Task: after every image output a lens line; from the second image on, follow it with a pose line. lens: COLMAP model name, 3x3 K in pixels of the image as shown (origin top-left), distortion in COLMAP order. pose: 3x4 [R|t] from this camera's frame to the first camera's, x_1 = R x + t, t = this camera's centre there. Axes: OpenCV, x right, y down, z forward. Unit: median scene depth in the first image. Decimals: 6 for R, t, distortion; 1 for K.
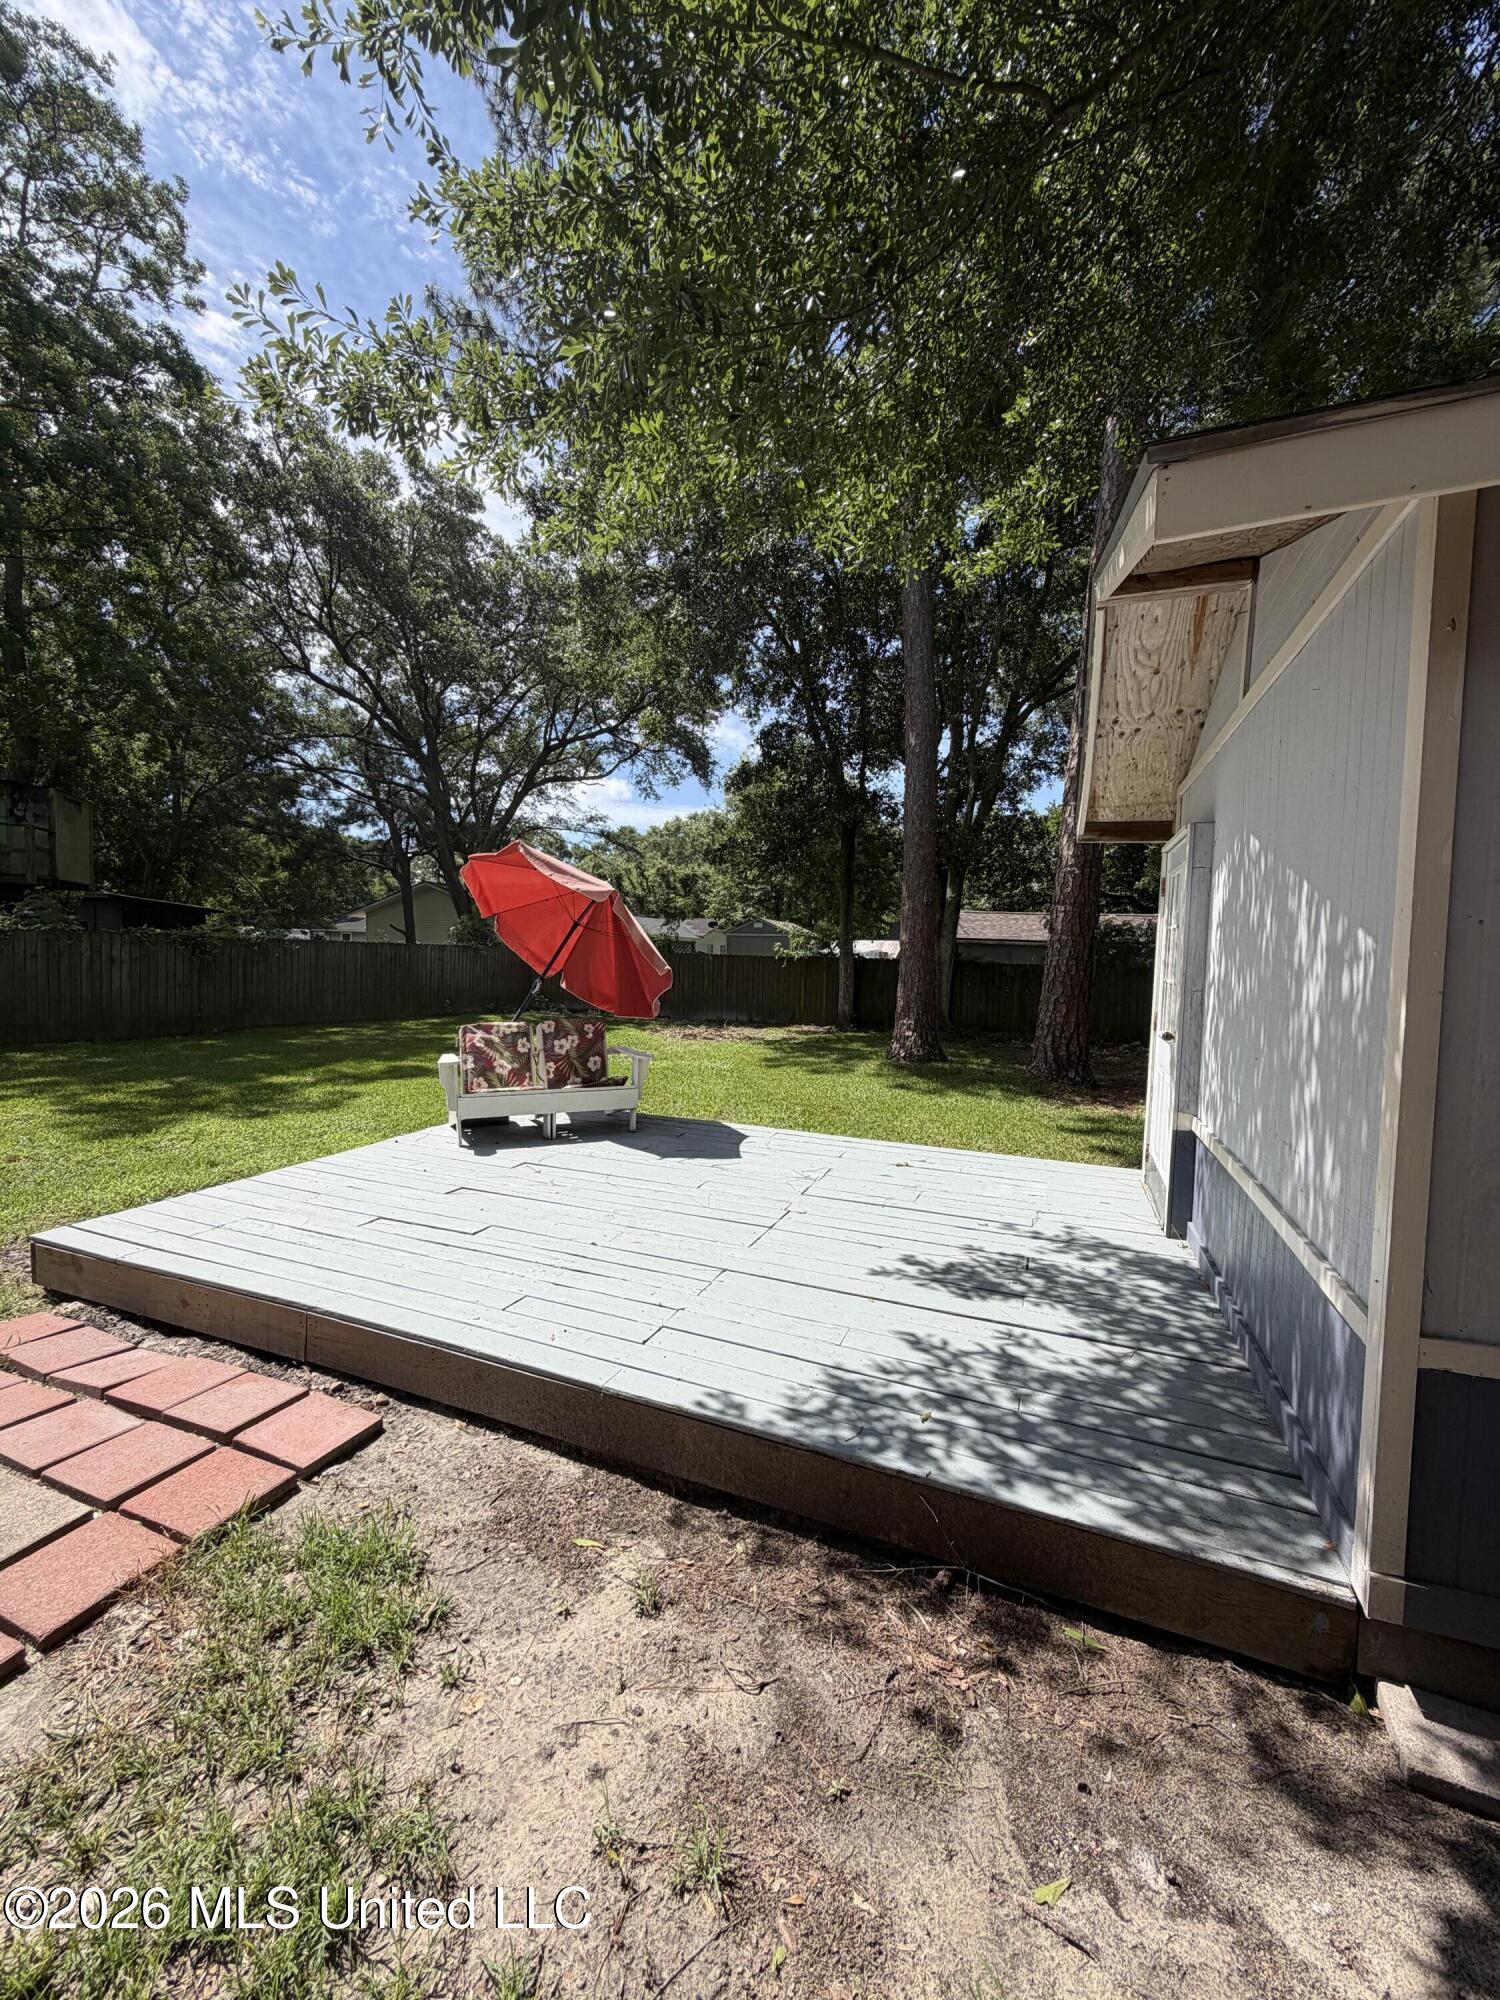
lens RADIAL K [[801.8, 0, 743.5], [0, 801.8, 997.6], [0, 0, 1]] dist [0.000403, 0.000528]
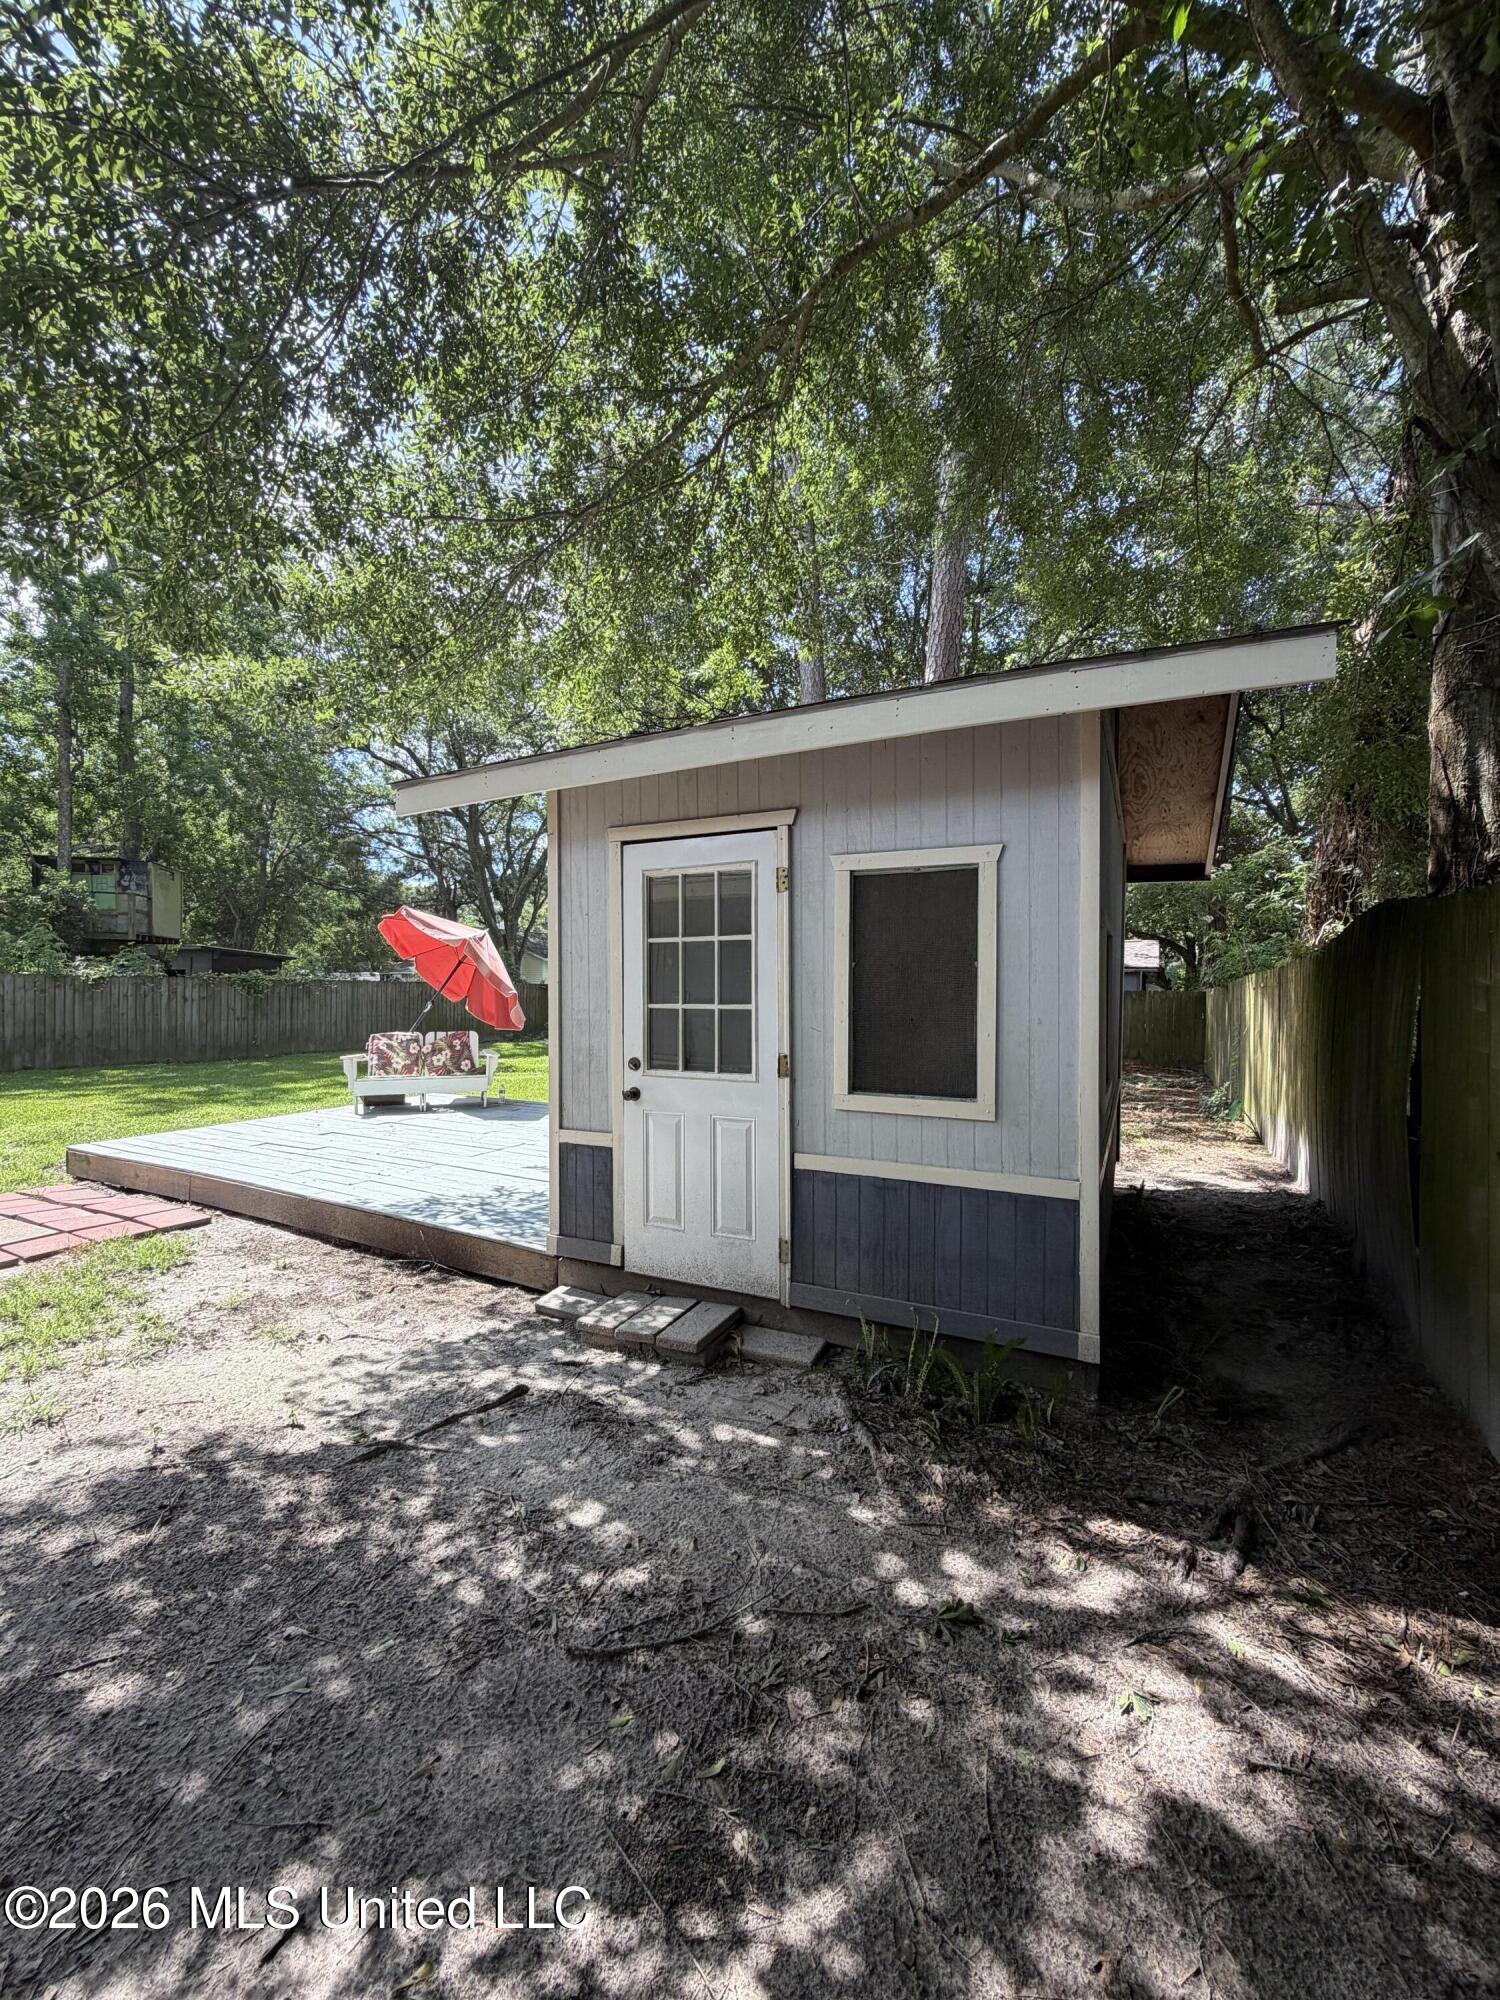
lens RADIAL K [[801.8, 0, 752.4], [0, 801.8, 1001.9], [0, 0, 1]] dist [0.000403, 0.000528]
pose [[0.995634, -0.017628, -0.091668, 0.807876], [0.014138, 0.999155, -0.038582, 0.072186], [0.092271, 0.037117, 0.995042, -0.647996]]
